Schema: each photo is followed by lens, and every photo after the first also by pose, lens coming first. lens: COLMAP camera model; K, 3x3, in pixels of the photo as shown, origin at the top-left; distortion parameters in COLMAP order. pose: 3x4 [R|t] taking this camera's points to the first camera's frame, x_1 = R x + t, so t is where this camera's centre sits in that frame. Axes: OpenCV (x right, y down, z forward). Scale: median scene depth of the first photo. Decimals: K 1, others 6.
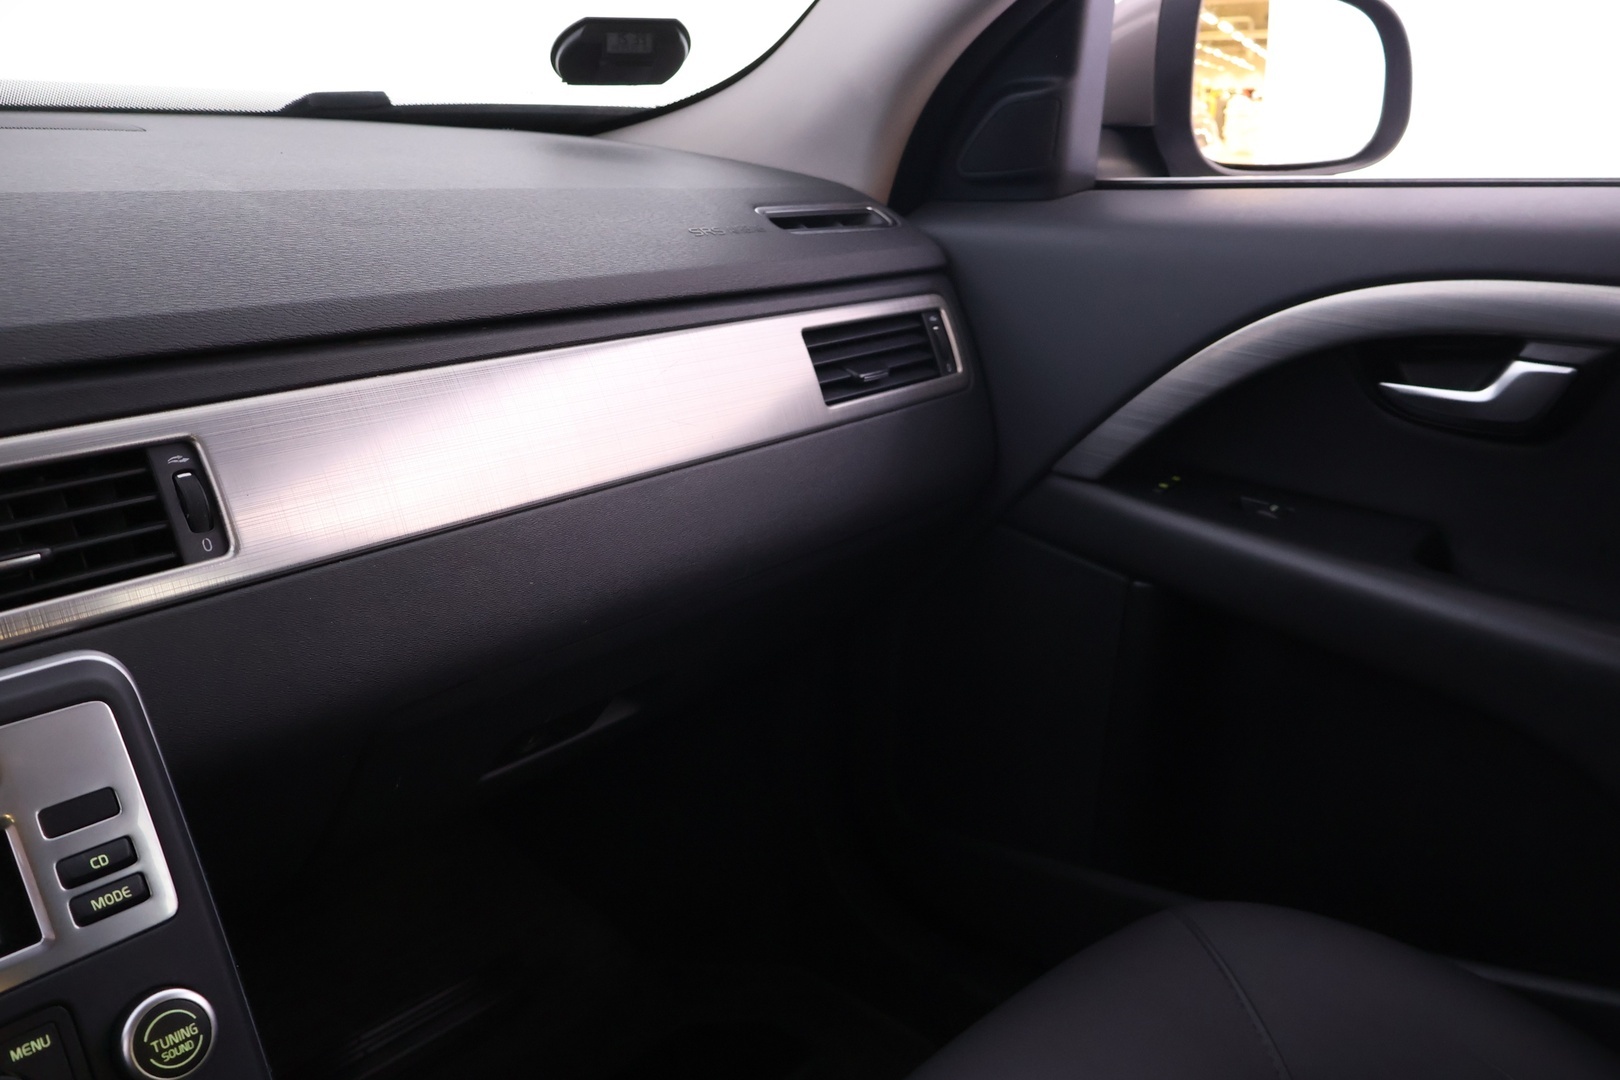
lens RADIAL K [[1371.4, 0, 810.0], [0, 1371.4, 540.0], [0, 0, 1]] dist [0.021101, -0.004990]
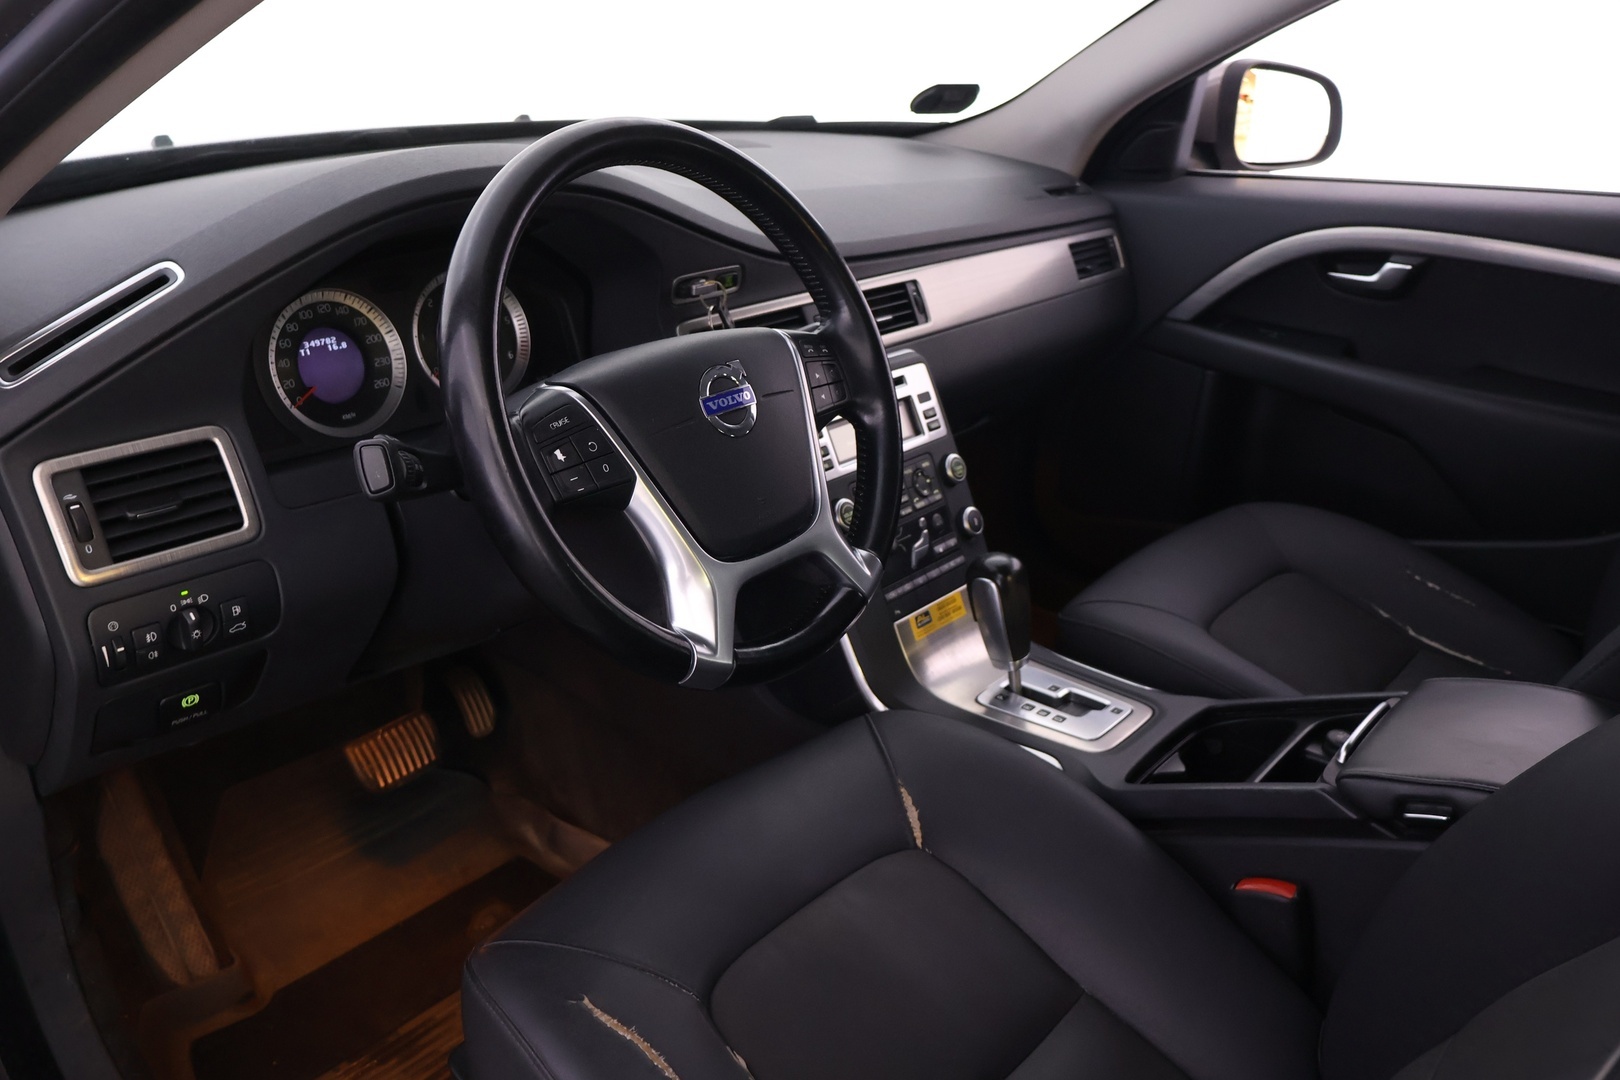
lens RADIAL K [[1344.8, 0, 810.0], [0, 1344.8, 540.0], [0, 0, 1]] dist [-0.010135, -0.004927]
pose [[0.998580, 0.001222, 0.053260, -0.541928], [-0.004374, 0.998242, 0.059105, 0.194921], [-0.053094, -0.059254, 0.996830, -1.155635]]
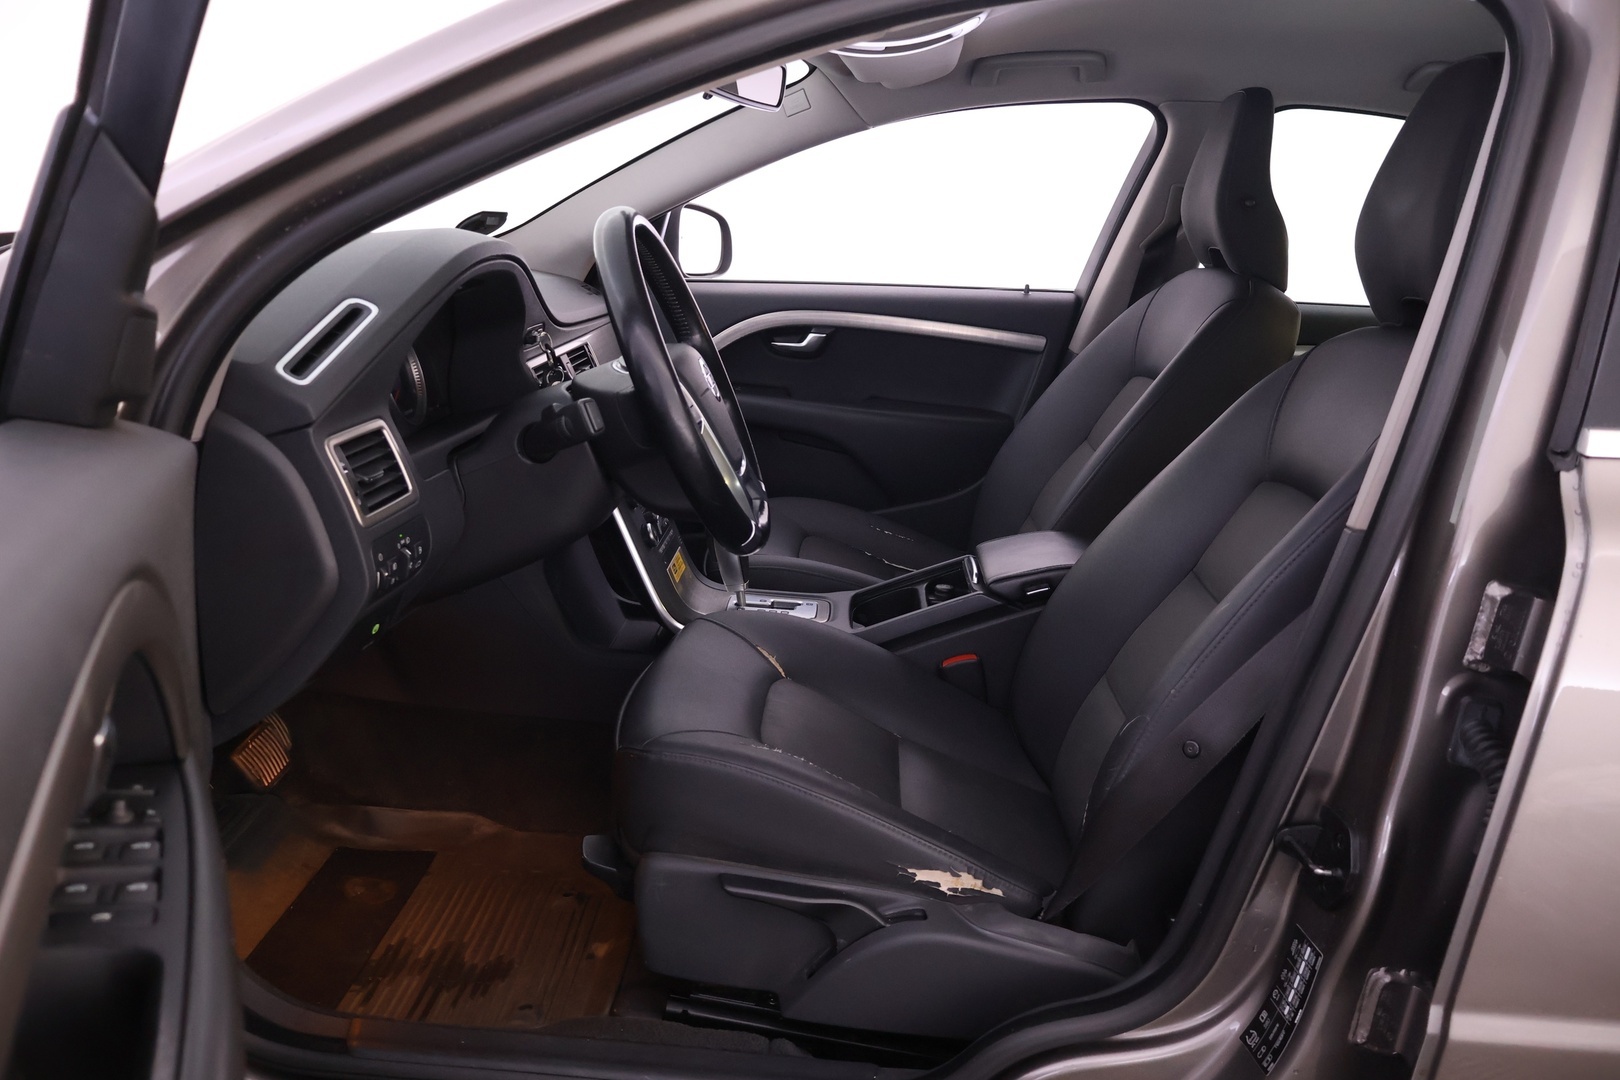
lens RADIAL K [[1344.8, 0, 810.0], [0, 1344.8, 540.0], [0, 0, 1]] dist [-0.010135, -0.004927]
pose [[0.766391, -0.105947, 0.633577, -1.611096], [0.142683, 0.989743, -0.007088, 0.389164], [-0.626327, 0.095833, 0.773647, -1.489834]]
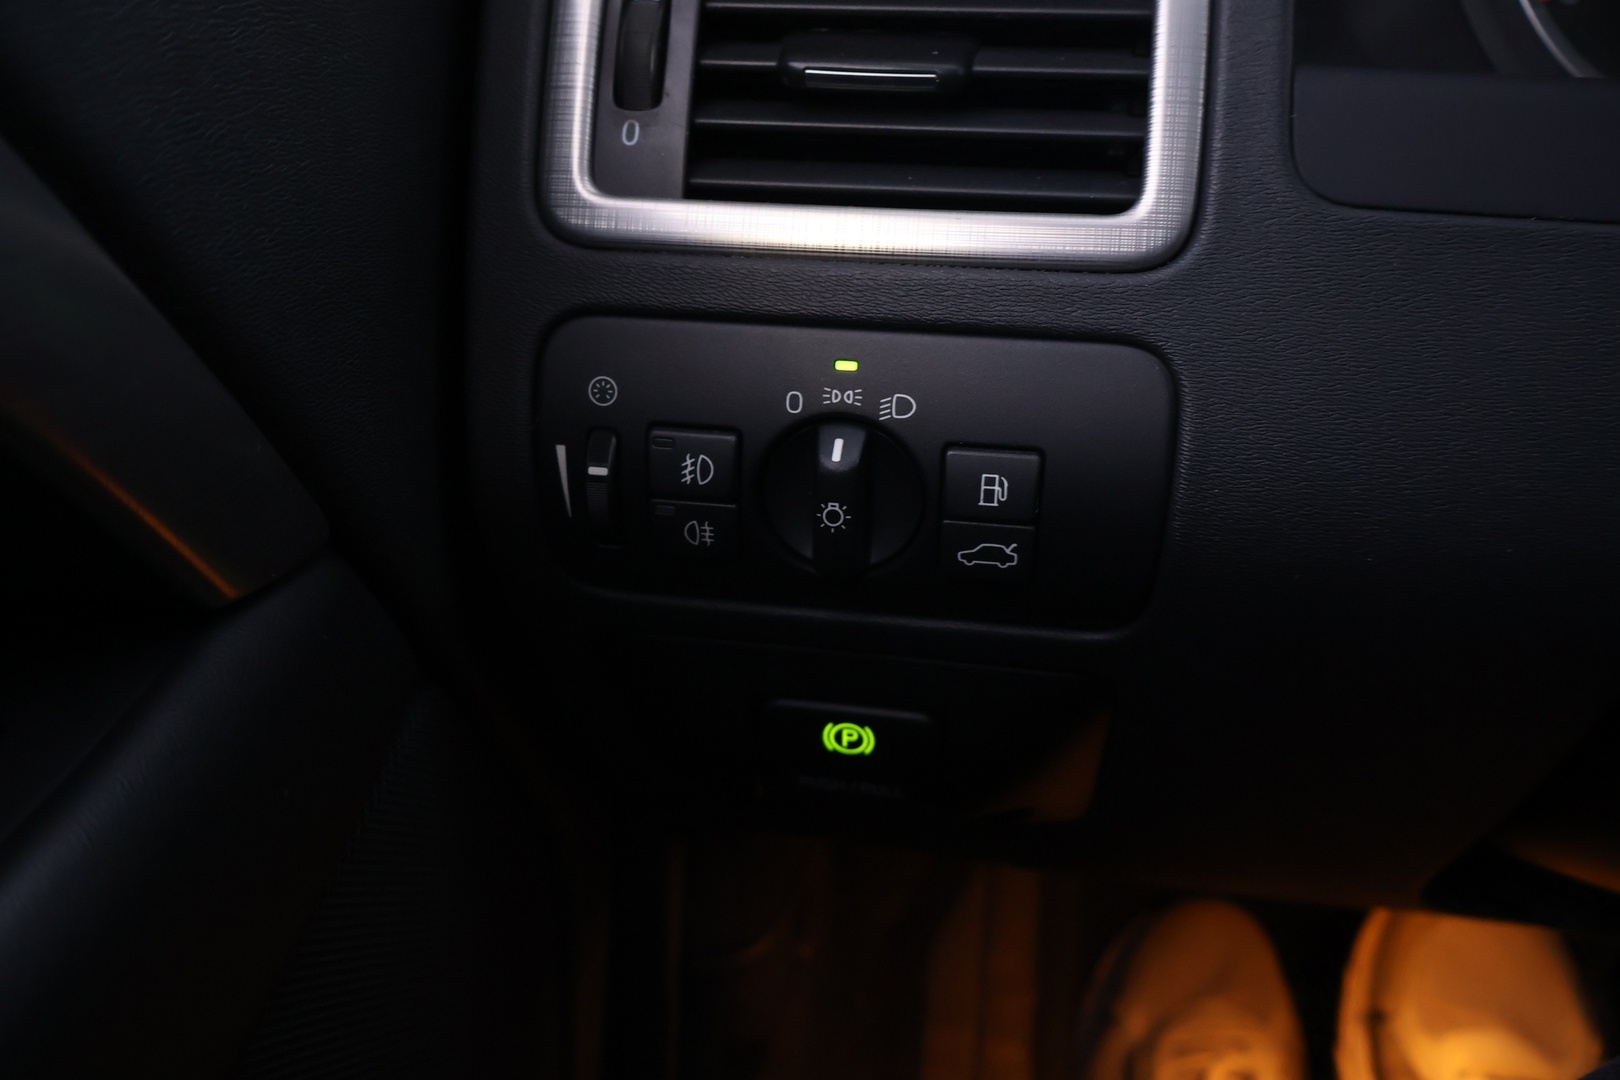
lens RADIAL K [[1344.8, 0, 810.0], [0, 1344.8, 540.0], [0, 0, 1]] dist [-0.010135, -0.004927]
pose [[0.640282, 0.278707, -0.715794, -0.764054], [-0.298643, 0.948864, 0.102319, 0.315983], [0.707708, 0.148254, 0.690775, -0.244926]]
